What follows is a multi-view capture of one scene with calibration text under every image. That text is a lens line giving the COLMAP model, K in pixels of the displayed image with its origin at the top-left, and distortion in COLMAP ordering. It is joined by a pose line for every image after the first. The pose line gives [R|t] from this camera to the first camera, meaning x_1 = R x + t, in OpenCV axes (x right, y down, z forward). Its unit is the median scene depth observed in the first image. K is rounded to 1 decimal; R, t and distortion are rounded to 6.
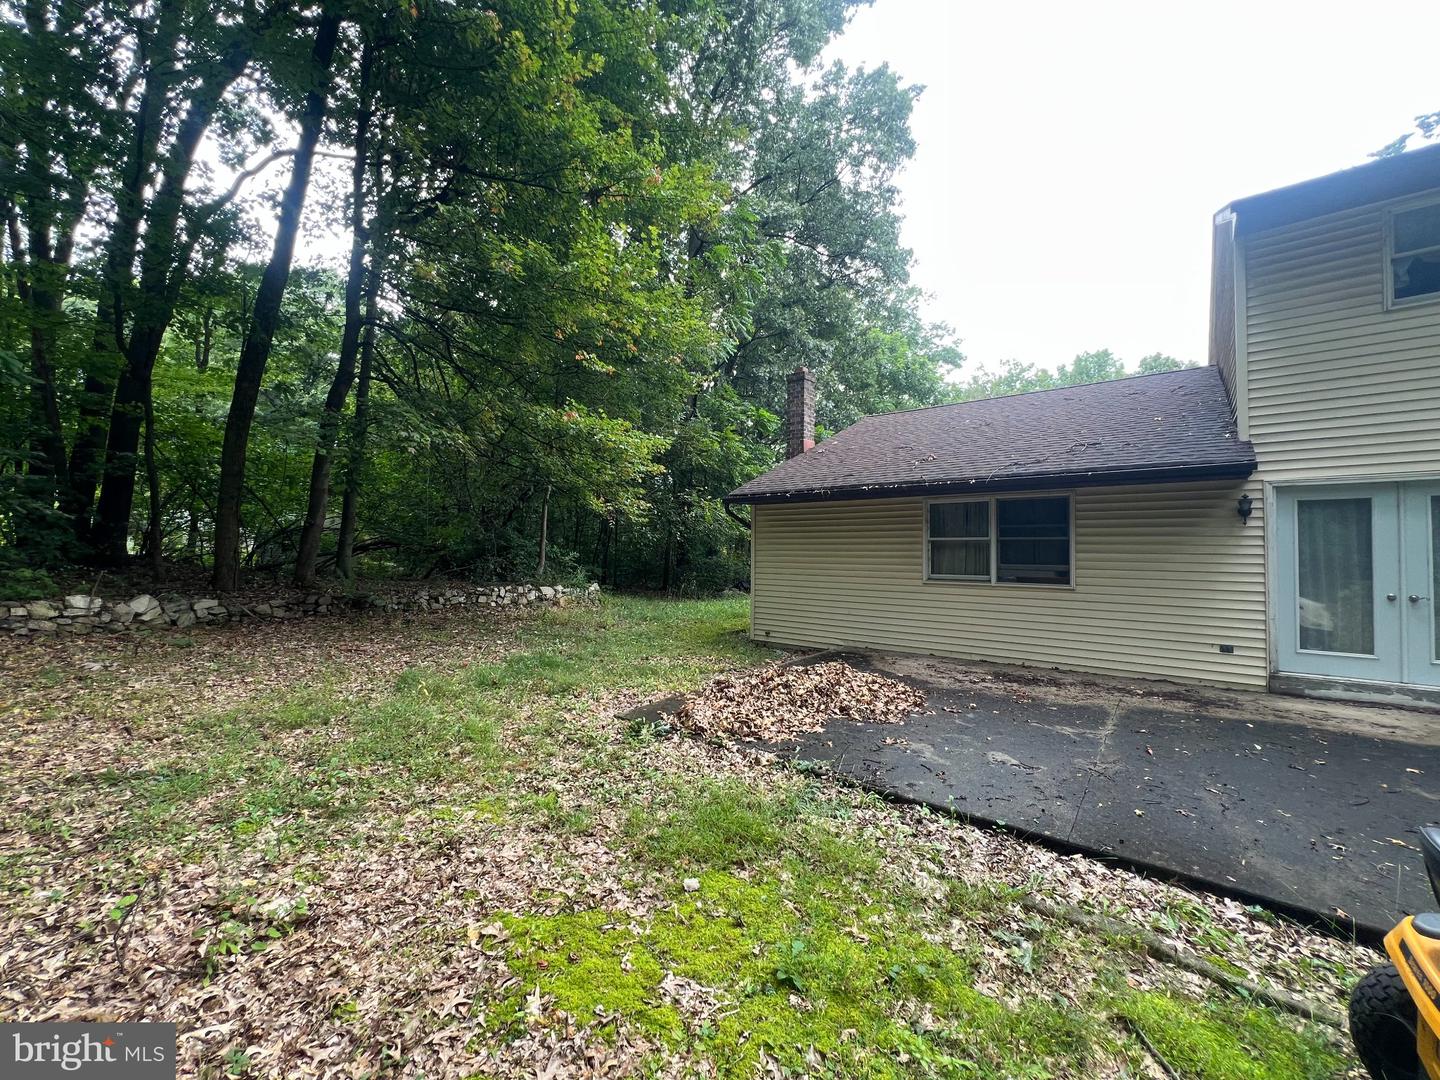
lens RADIAL K [[579.7, 0, 718.0], [0, 579.7, 537.1], [0, 0, 1]] dist [-0.002381, 0.000796]
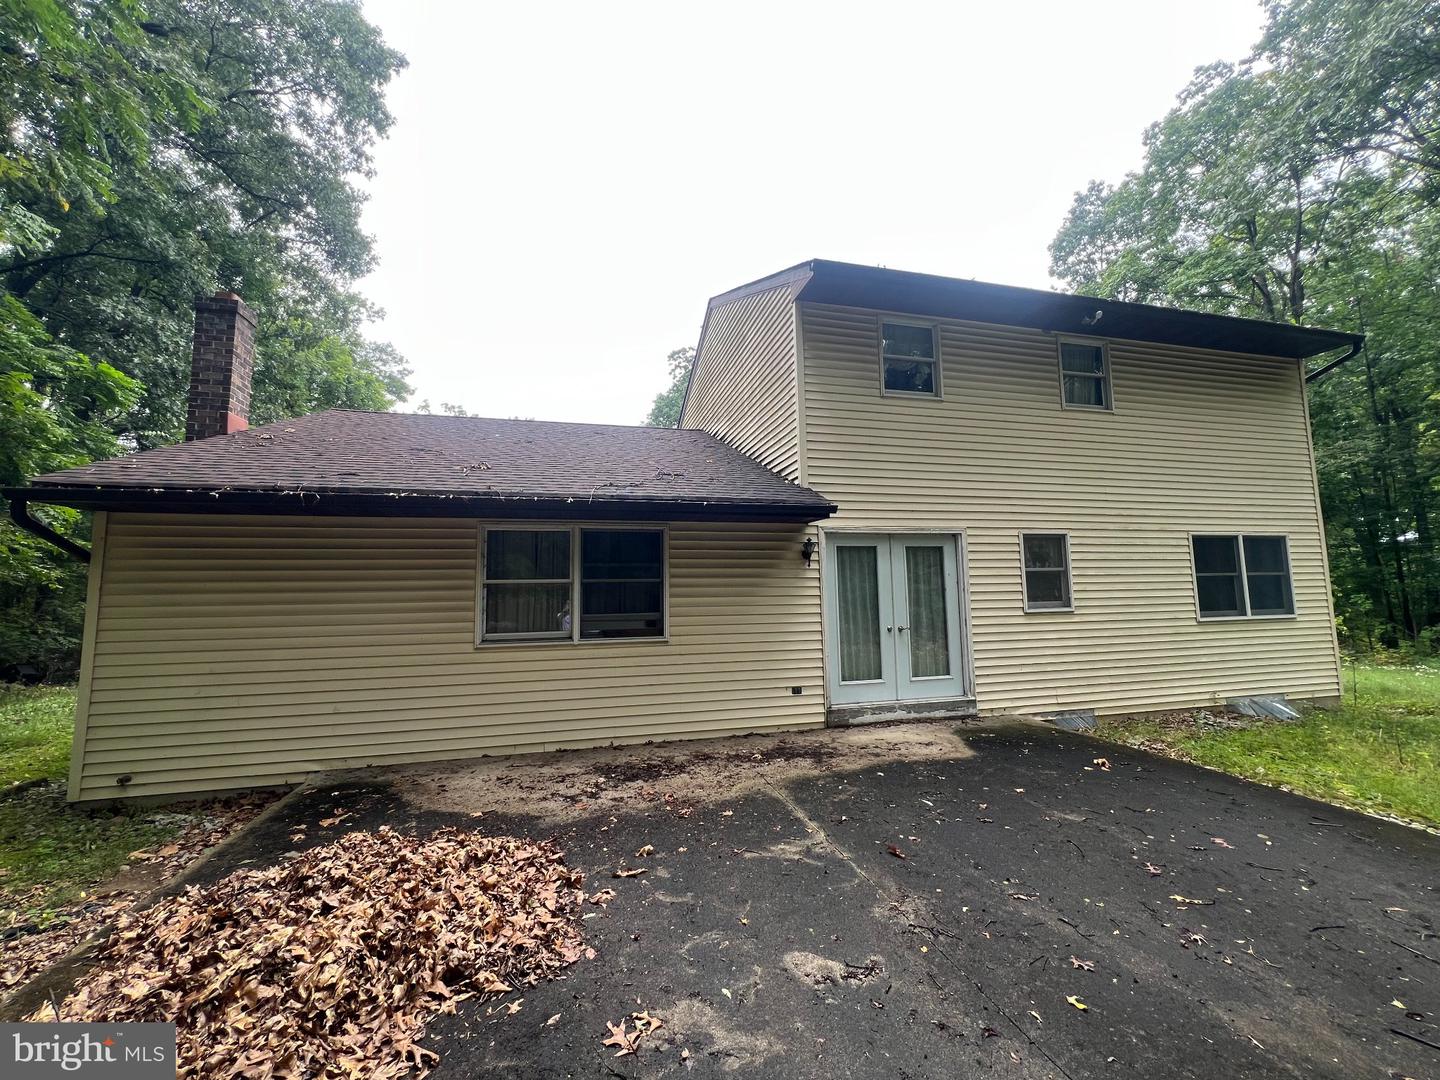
lens RADIAL K [[579.7, 0, 718.0], [0, 579.7, 537.1], [0, 0, 1]] dist [-0.002381, 0.000796]
pose [[0.600069, 0.065400, 0.797270, -0.019031], [0.003262, 0.996444, -0.084193, 0.010361], [-0.799941, 0.053123, 0.597722, 0.411834]]
